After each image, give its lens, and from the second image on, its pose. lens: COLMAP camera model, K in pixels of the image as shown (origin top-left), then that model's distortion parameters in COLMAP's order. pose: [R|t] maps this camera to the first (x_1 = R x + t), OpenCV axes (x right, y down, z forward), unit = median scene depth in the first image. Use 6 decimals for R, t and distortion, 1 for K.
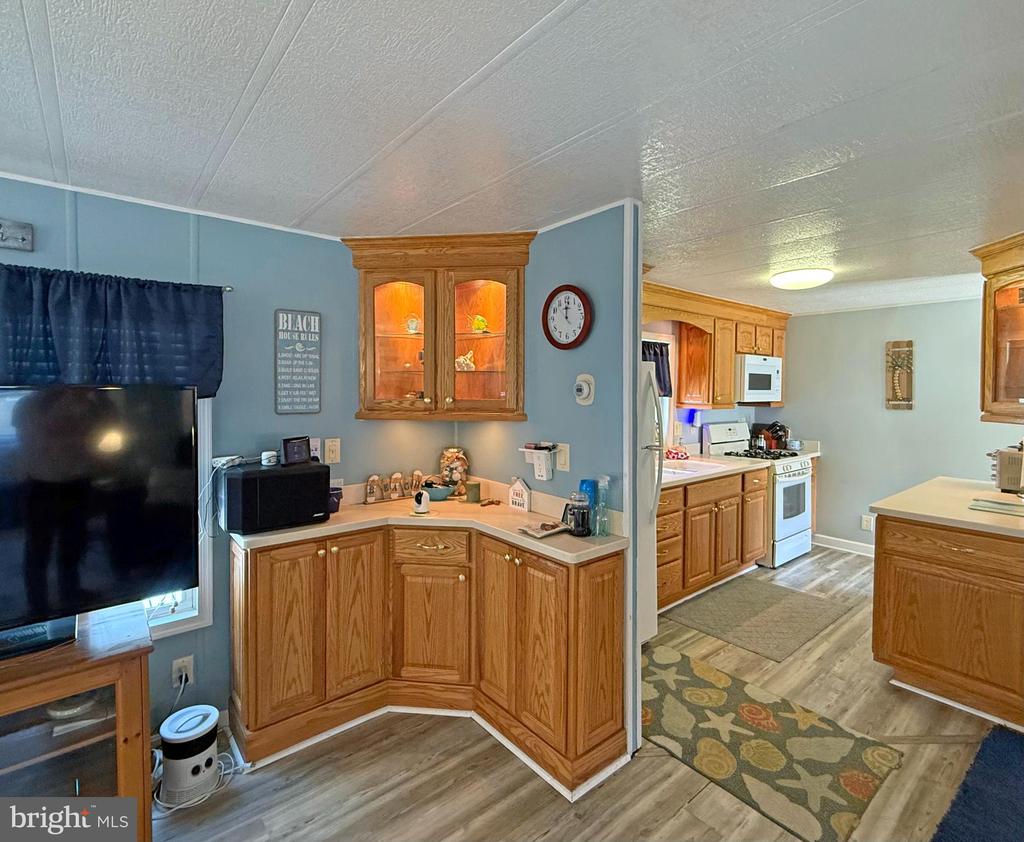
lens RADIAL K [[501.2, 0, 502.6], [0, 501.2, 397.4], [0, 0, 1]] dist [0.002683, 0.000325]
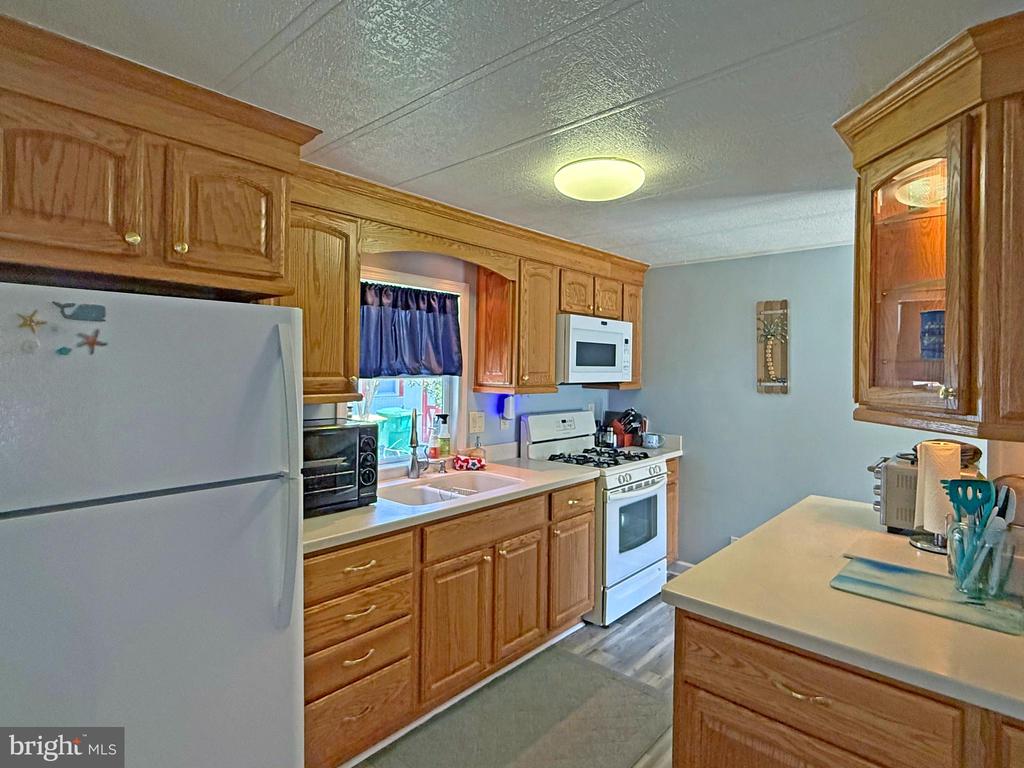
lens RADIAL K [[540.8, 0, 516.9], [0, 540.8, 367.6], [0, 0, 1]] dist [0.002267, -0.000949]
pose [[0.986328, 0.005503, 0.164703, 0.295329], [-0.003172, 0.999891, -0.014412, -0.001413], [-0.164765, 0.013692, 0.986238, 0.284441]]
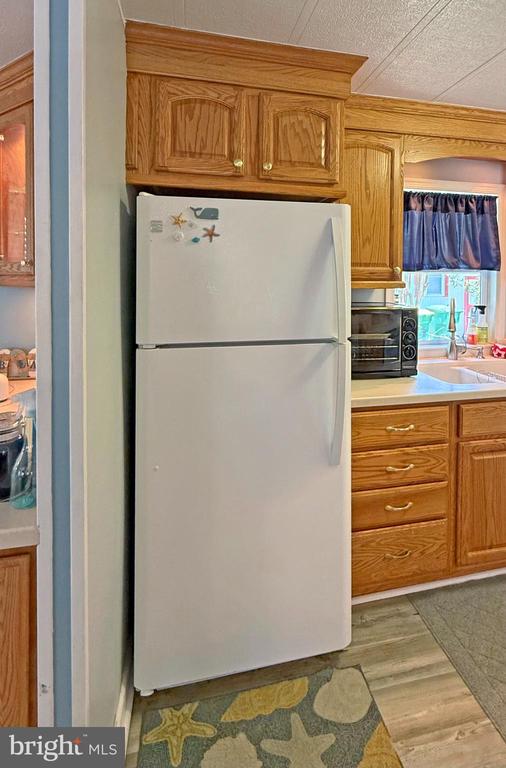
lens RADIAL K [[401.1, 0, 281.1], [0, 401.1, 272.3], [0, 0, 1]] dist [0.000313, 0.001530]
pose [[0.905941, 0.008241, -0.423323, 0.300444], [-0.016128, 0.999757, -0.015053, 0.015485], [0.423096, 0.020465, 0.905854, 0.349655]]
